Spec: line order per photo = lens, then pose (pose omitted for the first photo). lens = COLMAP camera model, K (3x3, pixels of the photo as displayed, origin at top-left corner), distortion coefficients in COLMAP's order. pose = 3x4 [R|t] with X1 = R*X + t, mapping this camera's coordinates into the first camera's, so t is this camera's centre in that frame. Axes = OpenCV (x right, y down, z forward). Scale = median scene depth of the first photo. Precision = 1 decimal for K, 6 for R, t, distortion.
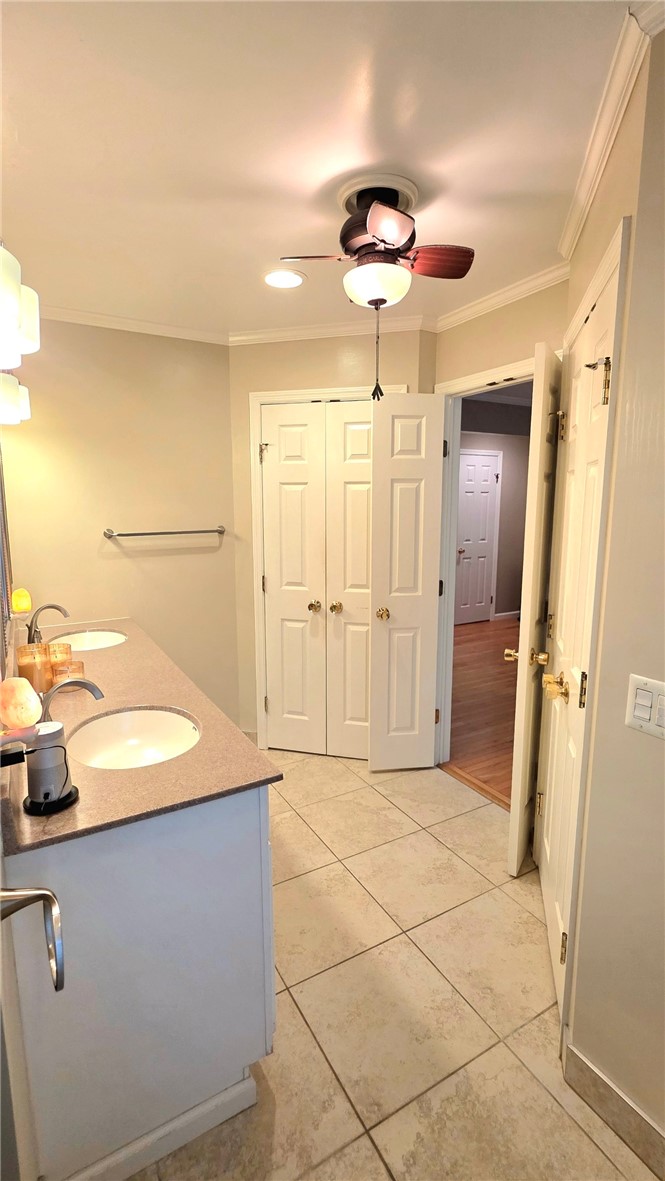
lens RADIAL K [[544.3, 0, 332.5], [0, 544.3, 590.5], [0, 0, 1]] dist [-0.000079, 0.000160]
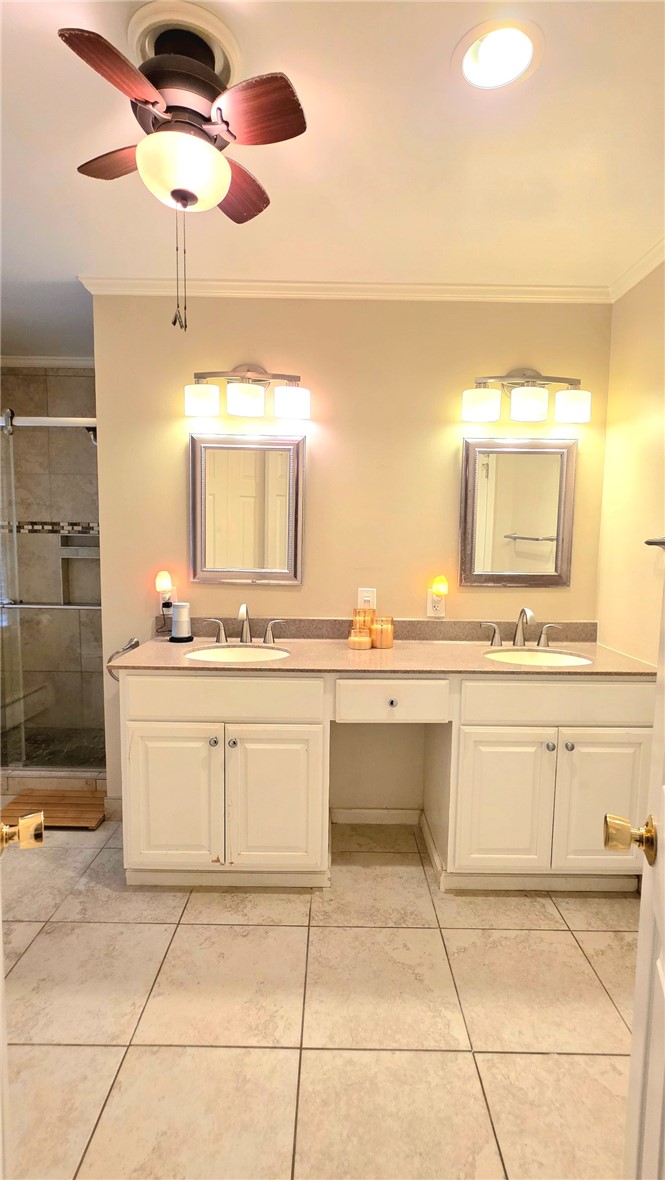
lens RADIAL K [[537.6, 0, 332.5], [0, 537.6, 590.0], [0, 0, 1]] dist [-0.000757, -0.000202]
pose [[-0.495257, 0.076269, -0.865392, 0.598835], [-0.147181, 0.974373, 0.170104, -0.148028], [0.856188, 0.211614, -0.471340, 1.496184]]
